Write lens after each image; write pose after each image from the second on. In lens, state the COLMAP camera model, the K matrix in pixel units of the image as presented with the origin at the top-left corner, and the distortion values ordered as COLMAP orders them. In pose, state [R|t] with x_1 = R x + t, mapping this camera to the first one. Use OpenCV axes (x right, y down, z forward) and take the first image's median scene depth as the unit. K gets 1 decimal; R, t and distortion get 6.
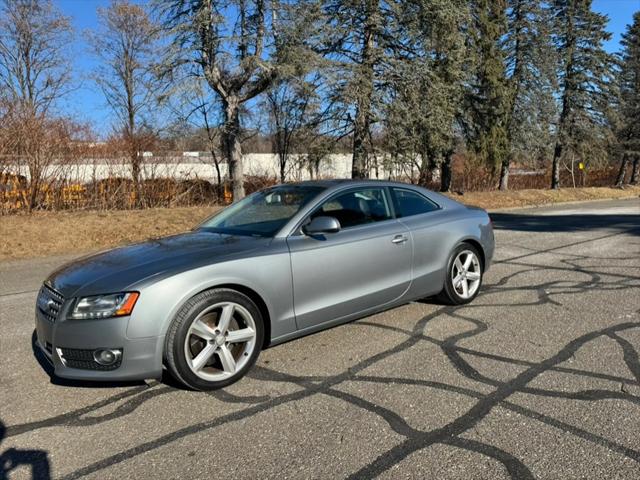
lens RADIAL K [[450.7, 0, 327.5], [0, 450.7, 237.9], [0, 0, 1]] dist [0.047750, -0.057205]
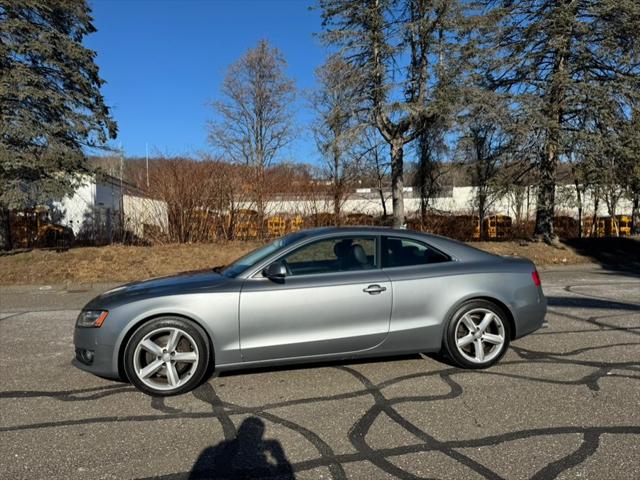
lens RADIAL K [[449.9, 0, 318.4], [0, 449.9, 240.4], [0, 0, 1]] dist [0.056949, -0.071422]
pose [[0.878626, 0.037477, -0.476038, 0.458669], [-0.069577, 0.996324, -0.049981, -0.040748], [0.472415, 0.077036, 0.878003, 0.047934]]
